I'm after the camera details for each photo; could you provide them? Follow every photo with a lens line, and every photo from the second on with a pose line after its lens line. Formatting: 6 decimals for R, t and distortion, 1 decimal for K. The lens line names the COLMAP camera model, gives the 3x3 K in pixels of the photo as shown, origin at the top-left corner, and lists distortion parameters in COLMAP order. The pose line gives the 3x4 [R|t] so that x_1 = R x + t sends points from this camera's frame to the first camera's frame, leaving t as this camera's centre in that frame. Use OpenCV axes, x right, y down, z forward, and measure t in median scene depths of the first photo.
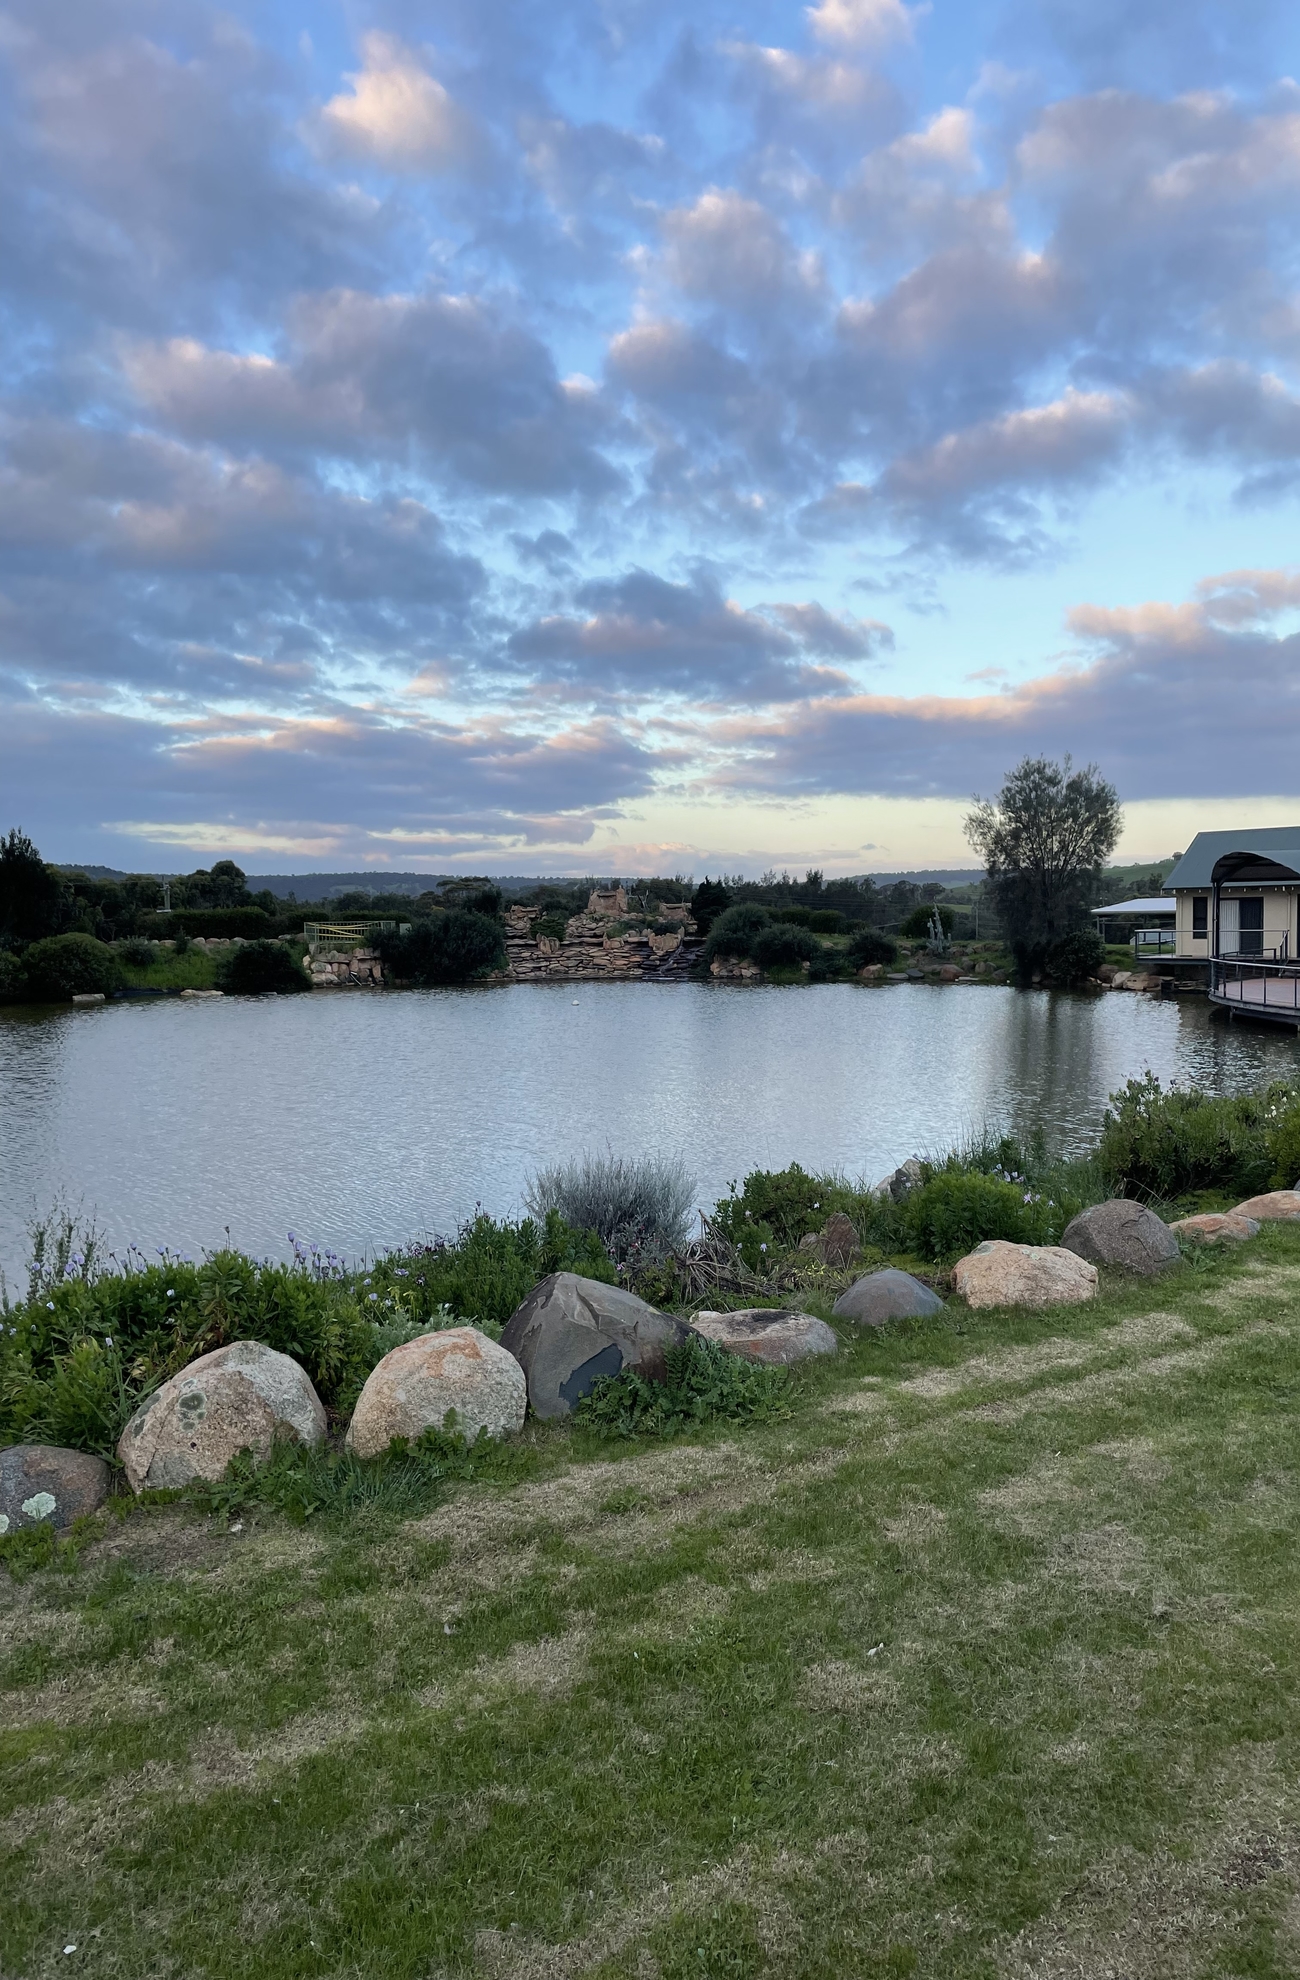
lens RADIAL K [[1328.1, 0, 662.5], [0, 1328.1, 989.7], [0, 0, 1]] dist [0.104624, -0.115617]
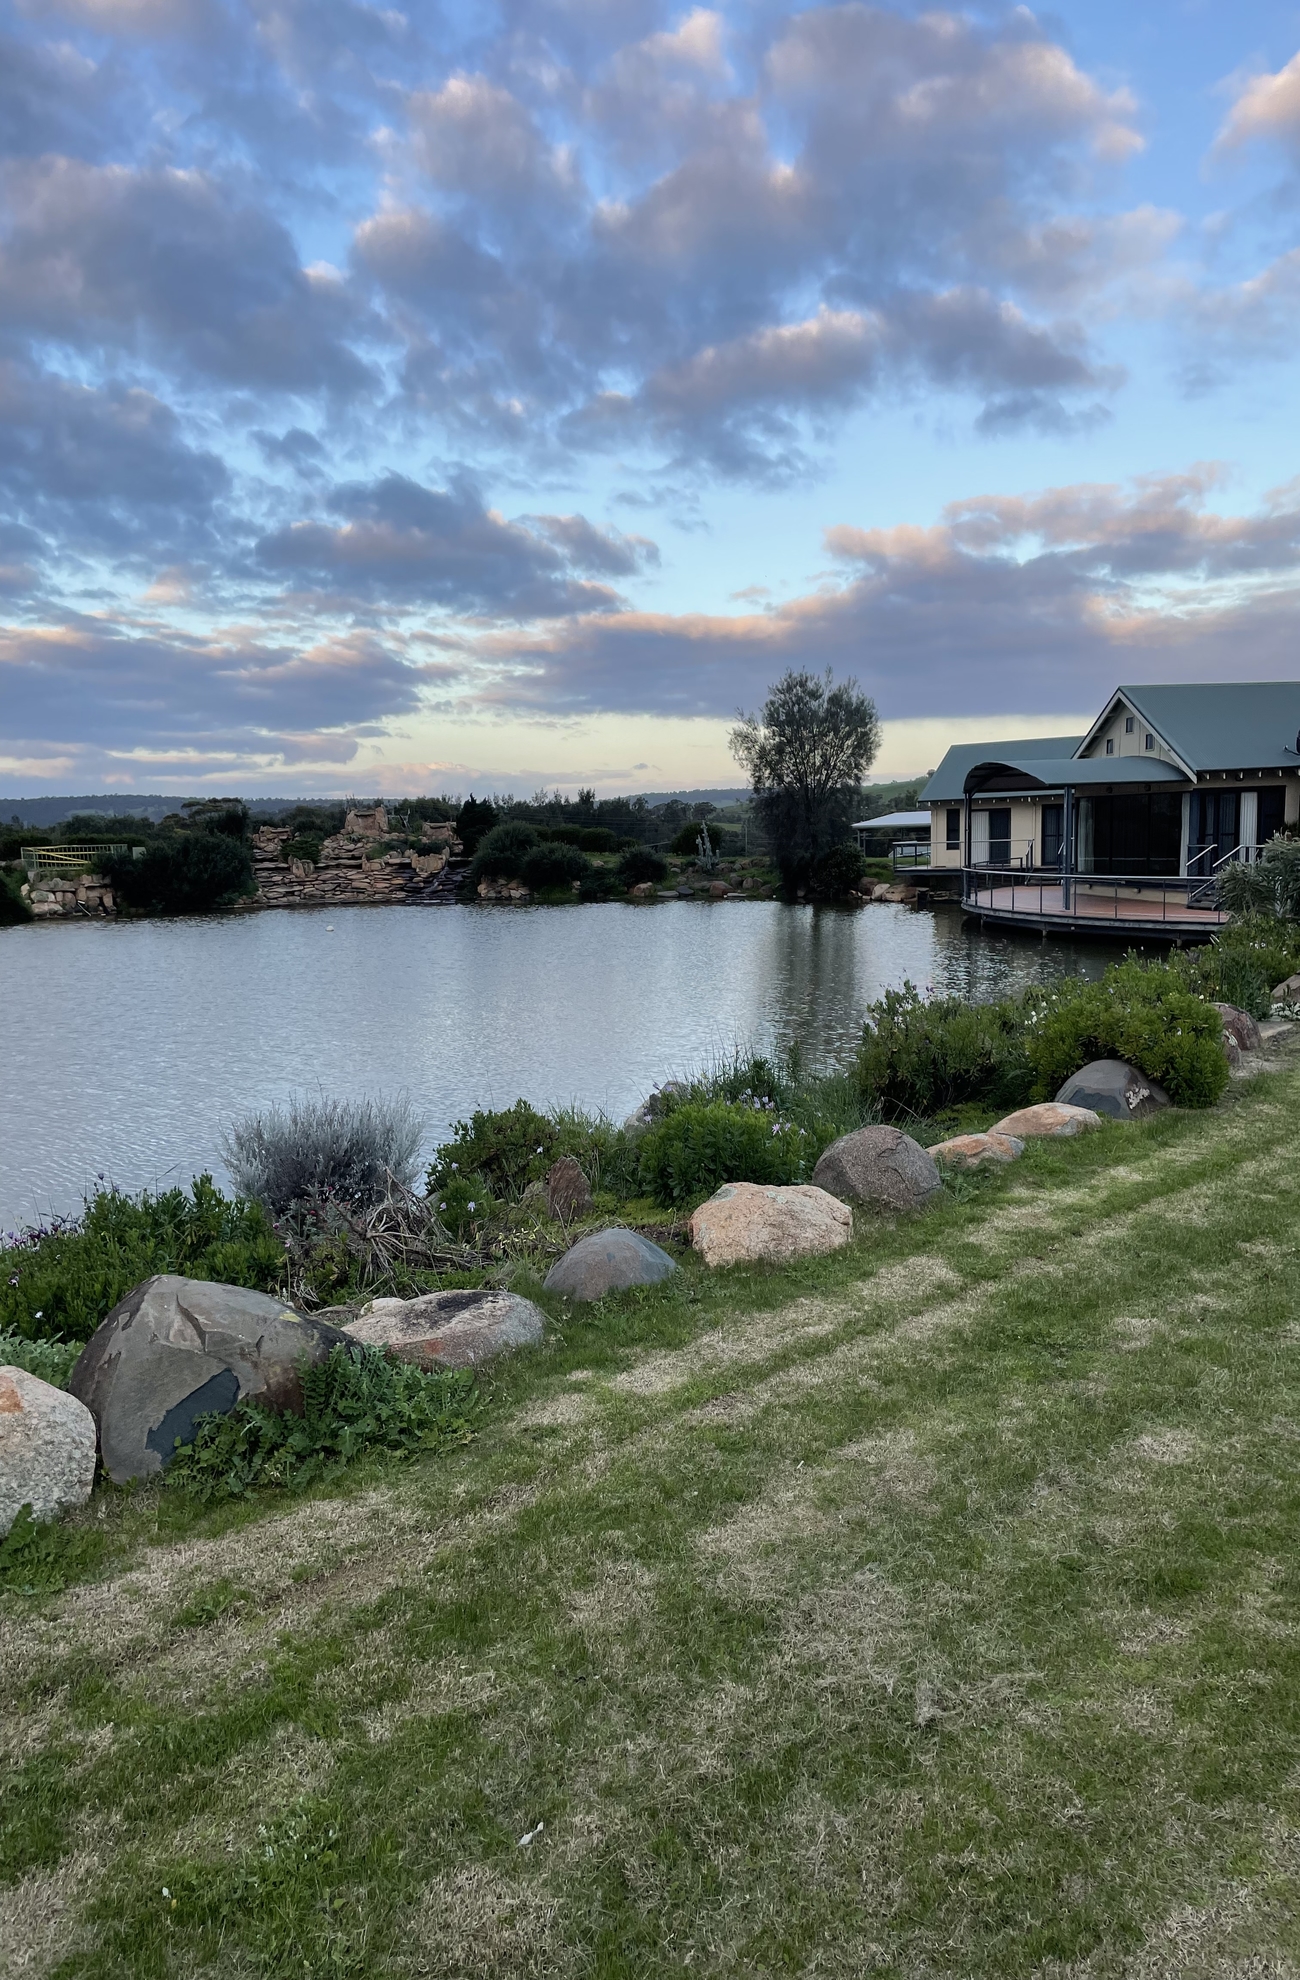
lens RADIAL K [[1328.1, 0, 662.5], [0, 1328.1, 989.7], [0, 0, 1]] dist [0.104624, -0.115617]
pose [[0.985875, -0.034634, 0.163864, 0.059585], [0.024992, 0.997853, 0.060540, 0.010712], [-0.165609, -0.055590, 0.984624, 0.161144]]
